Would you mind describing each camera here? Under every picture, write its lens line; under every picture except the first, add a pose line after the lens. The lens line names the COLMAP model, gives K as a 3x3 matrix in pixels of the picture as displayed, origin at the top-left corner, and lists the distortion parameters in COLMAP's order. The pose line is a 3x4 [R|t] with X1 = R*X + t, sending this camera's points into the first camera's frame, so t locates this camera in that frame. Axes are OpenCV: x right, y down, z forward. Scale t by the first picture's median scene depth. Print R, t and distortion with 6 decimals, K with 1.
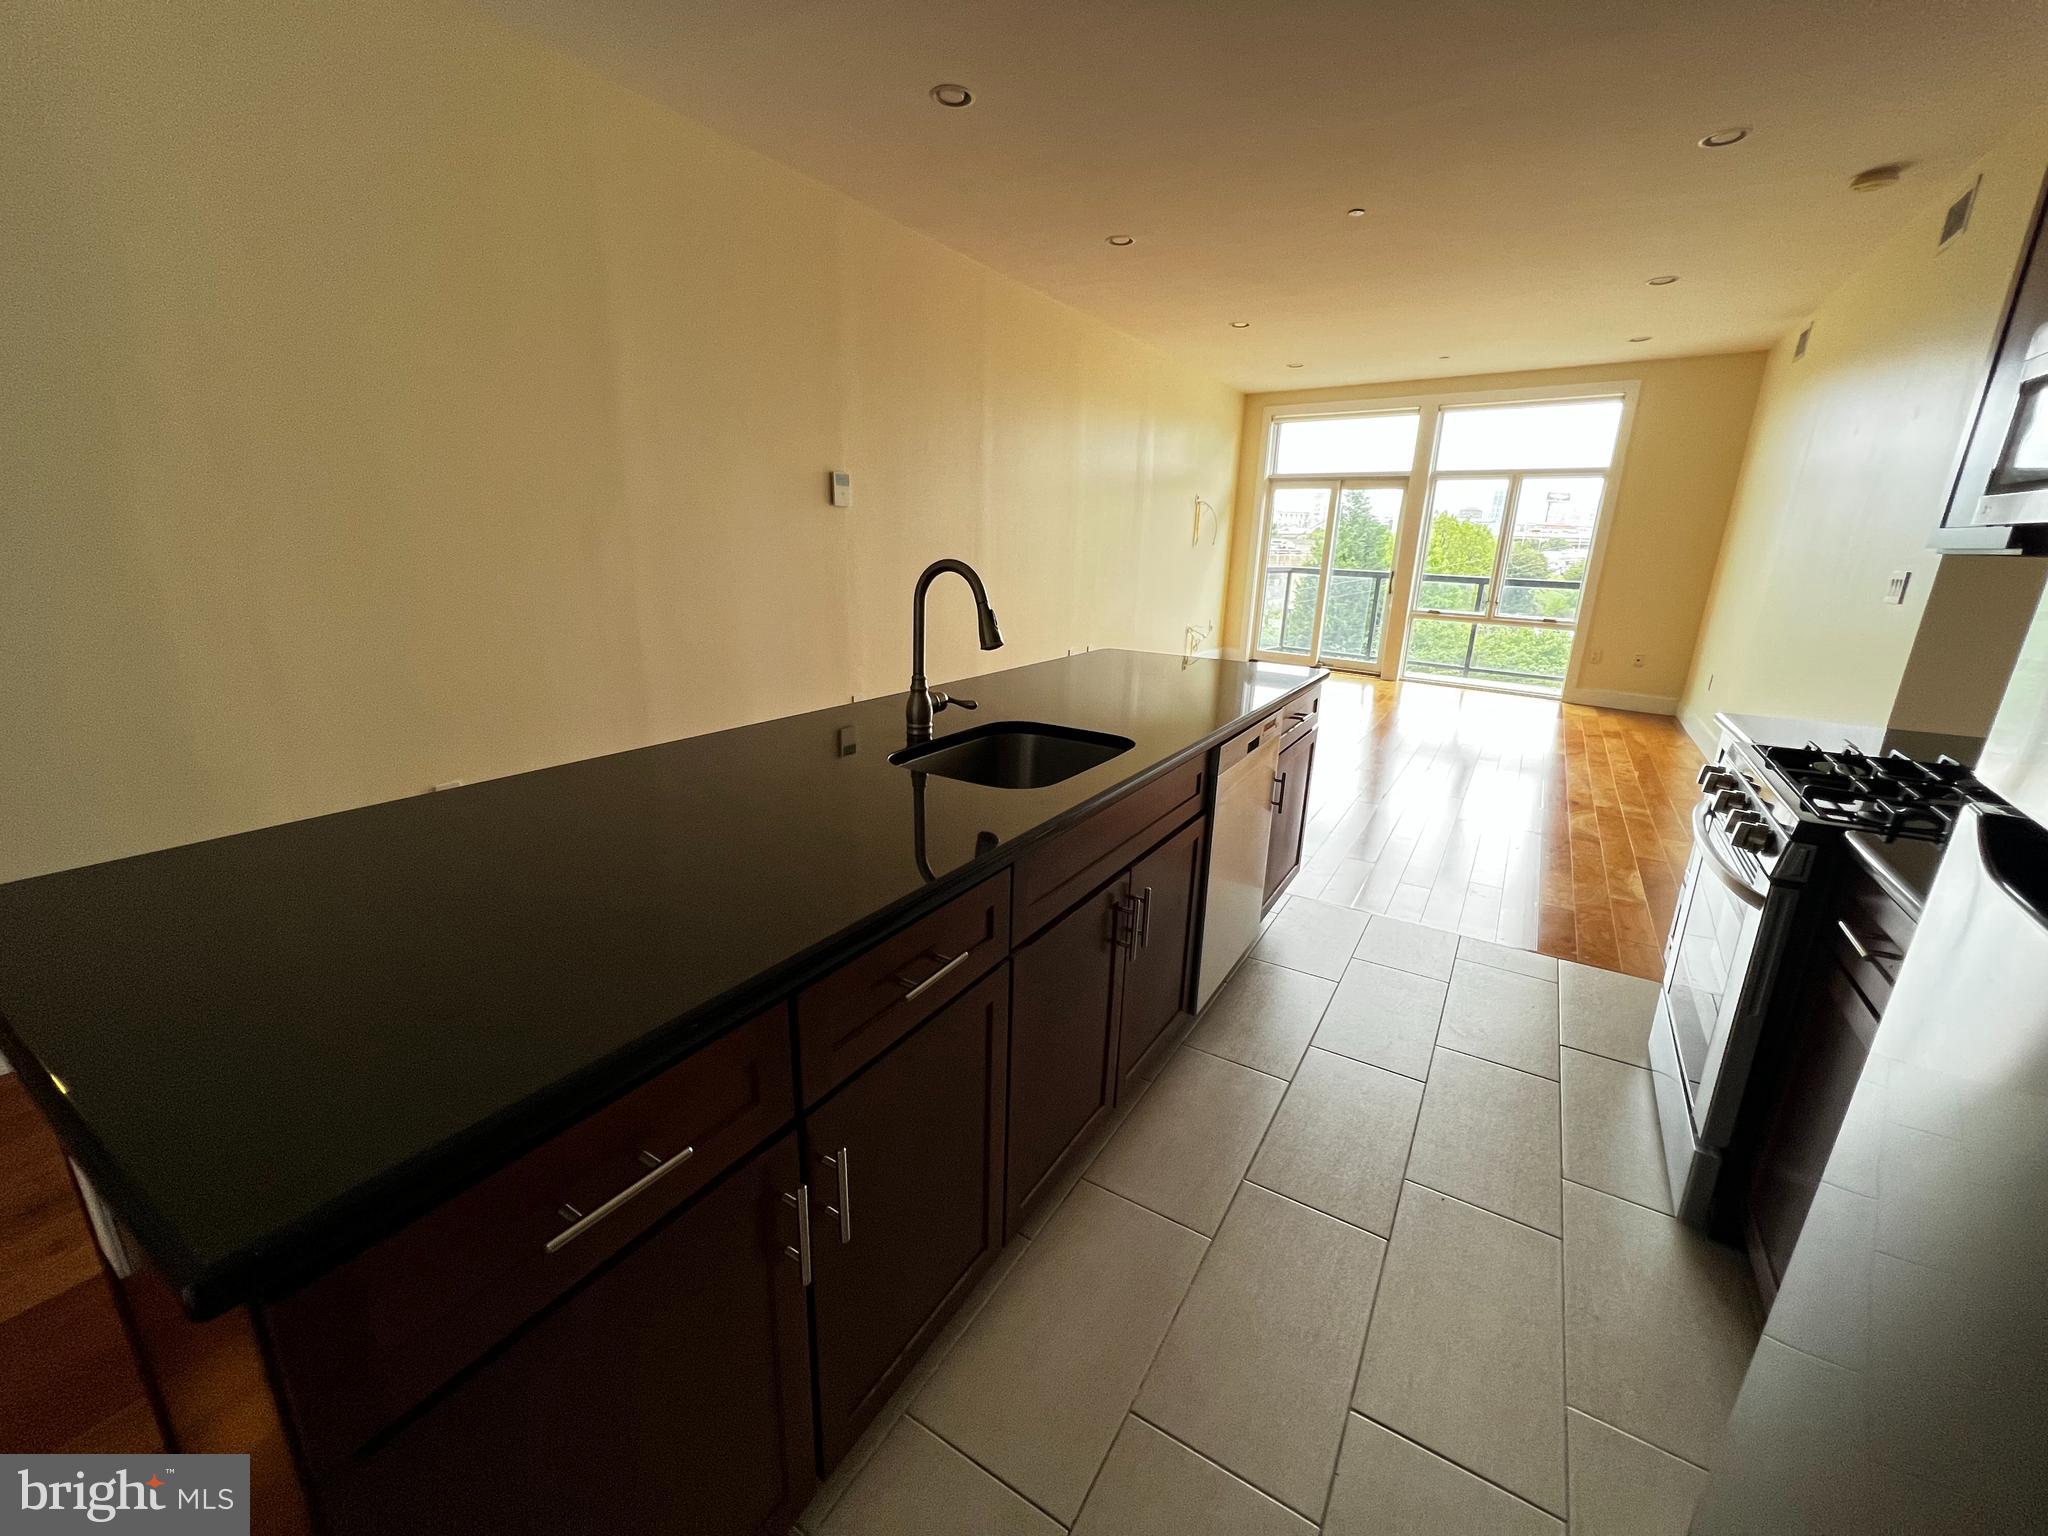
lens RADIAL K [[820.2, 0, 1021.6], [0, 820.2, 770.8], [0, 0, 1]] dist [-0.000536, -0.000582]
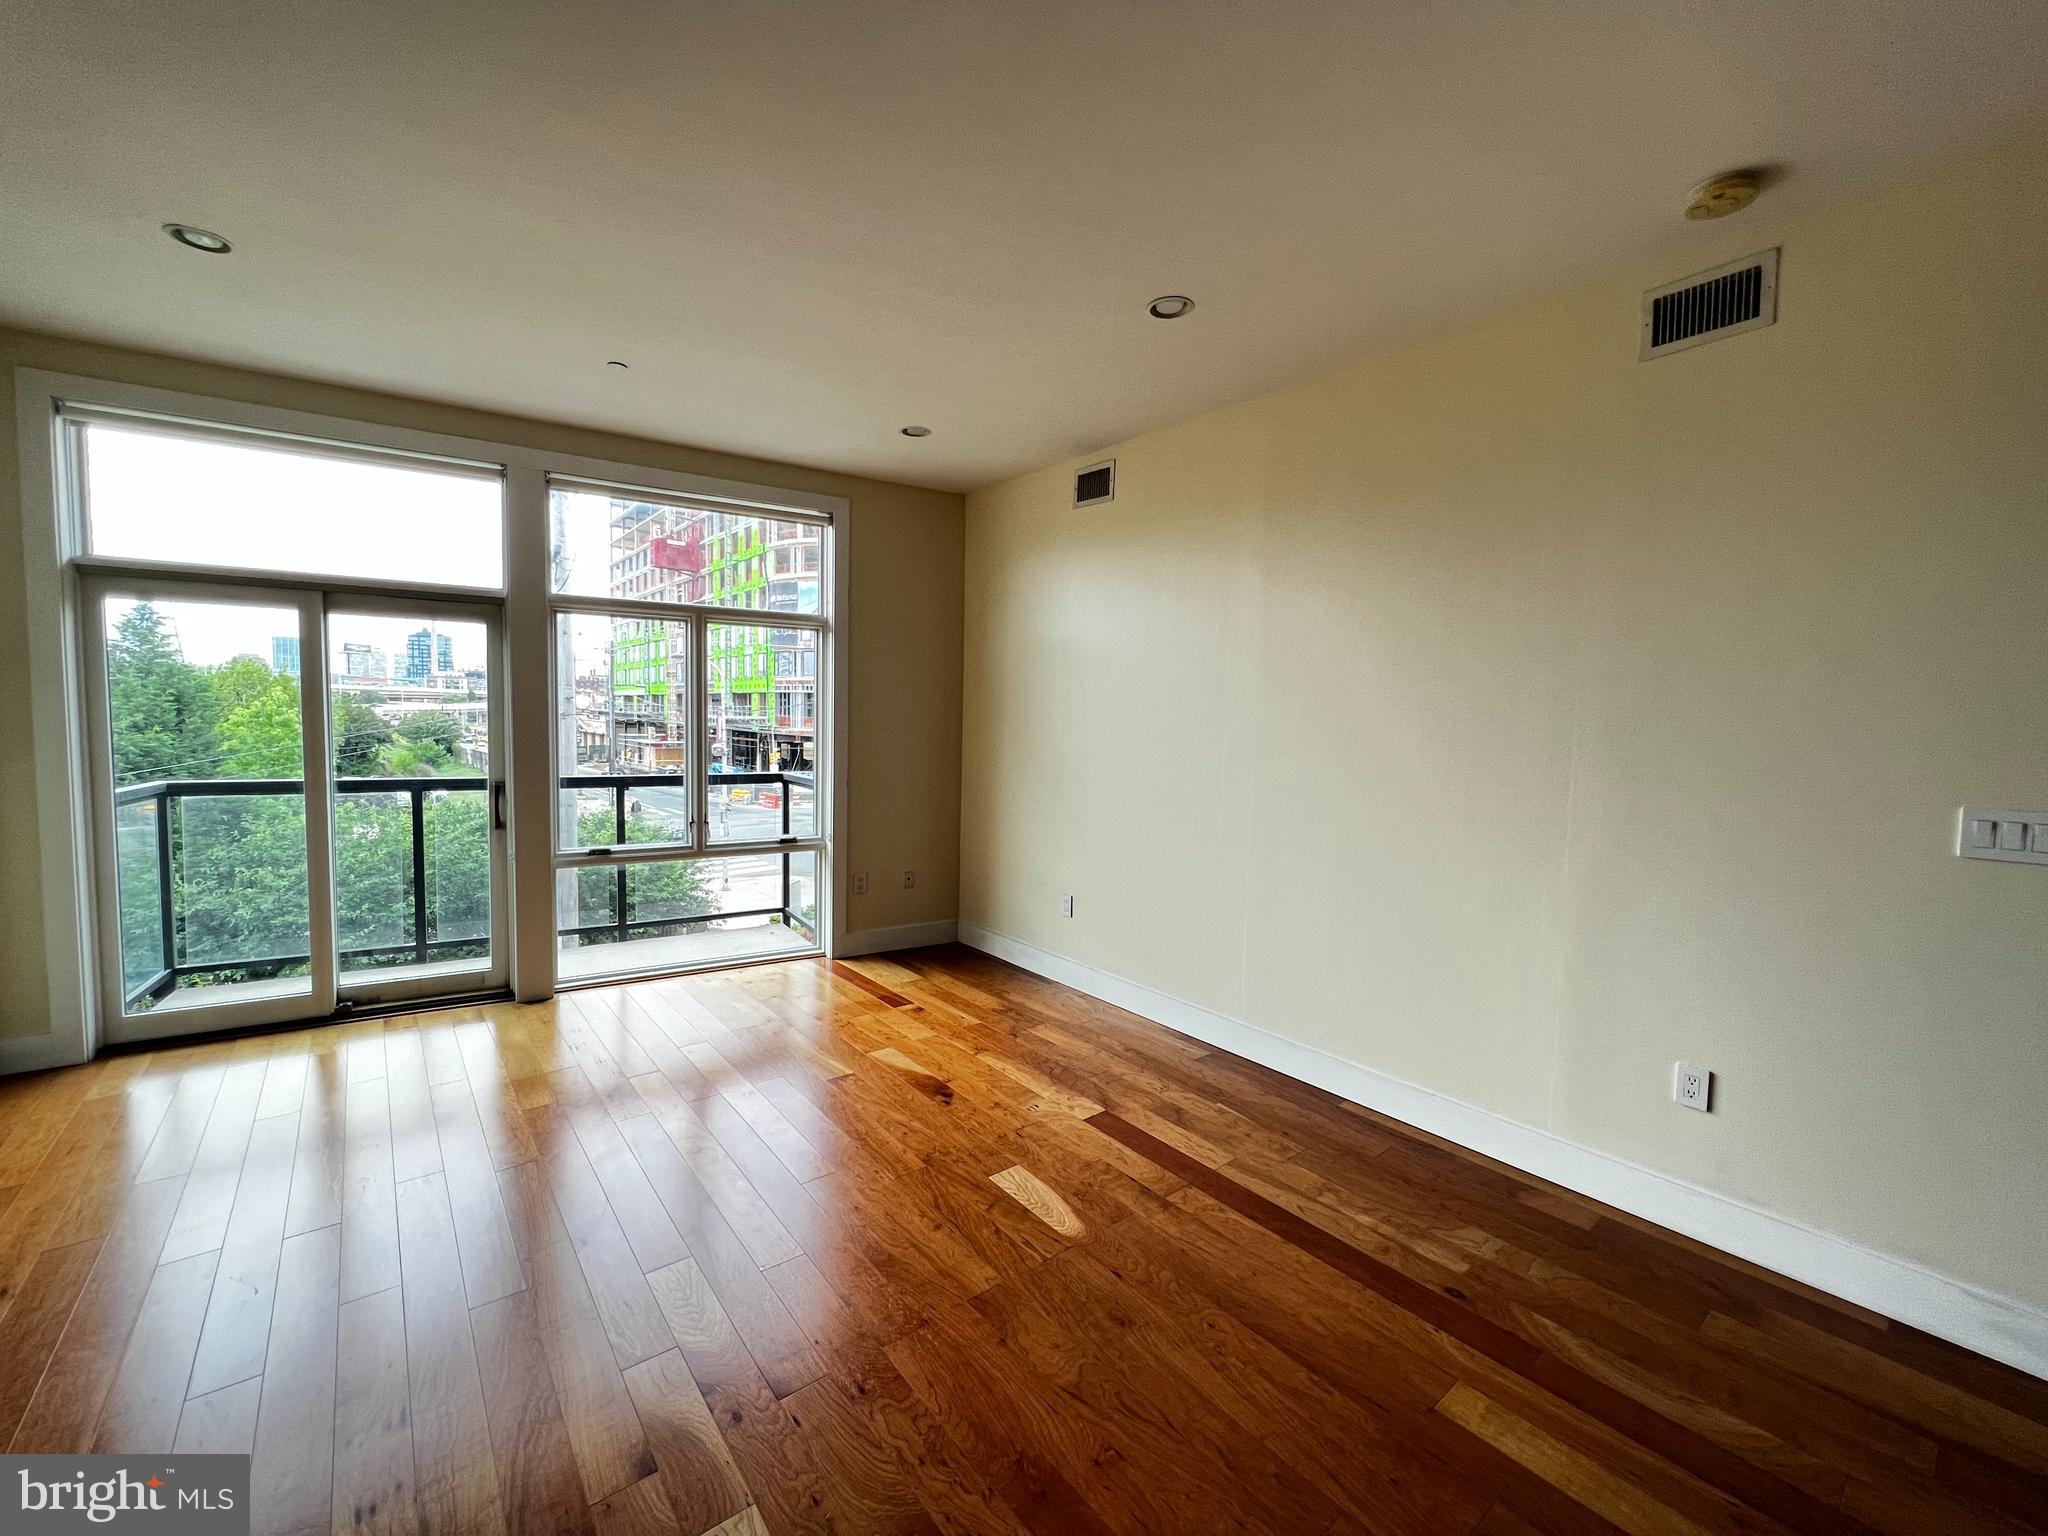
lens RADIAL K [[820.2, 0, 1018.1], [0, 820.2, 766.9], [0, 0, 1]] dist [-0.000536, -0.000582]
pose [[0.332287, -0.081325, 0.939666, 0.102566], [0.252334, 0.967625, -0.005486, -0.181444], [-0.908797, 0.238933, 0.342050, 0.579275]]
